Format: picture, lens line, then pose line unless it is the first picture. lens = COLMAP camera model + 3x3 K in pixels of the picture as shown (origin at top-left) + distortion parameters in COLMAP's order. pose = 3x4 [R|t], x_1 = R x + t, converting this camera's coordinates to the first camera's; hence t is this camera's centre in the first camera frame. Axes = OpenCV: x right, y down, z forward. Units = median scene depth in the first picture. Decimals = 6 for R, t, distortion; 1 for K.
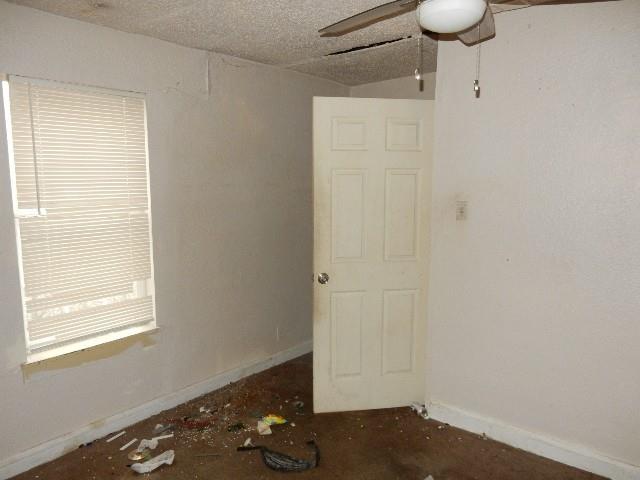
lens RADIAL K [[482.7, 0, 320.0], [0, 482.7, 240.0], [0, 0, 1]] dist [-0.002280, -0.002359]
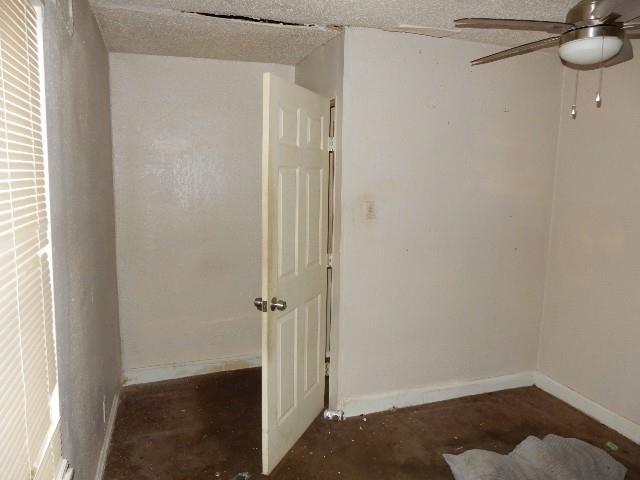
lens RADIAL K [[482.7, 0, 320.0], [0, 482.7, 240.0], [0, 0, 1]] dist [-0.002280, -0.002359]
pose [[0.508388, -0.109235, 0.854172, -0.670290], [0.094102, 0.993029, 0.070985, -0.081337], [-0.855971, 0.044292, 0.515123, 0.553578]]
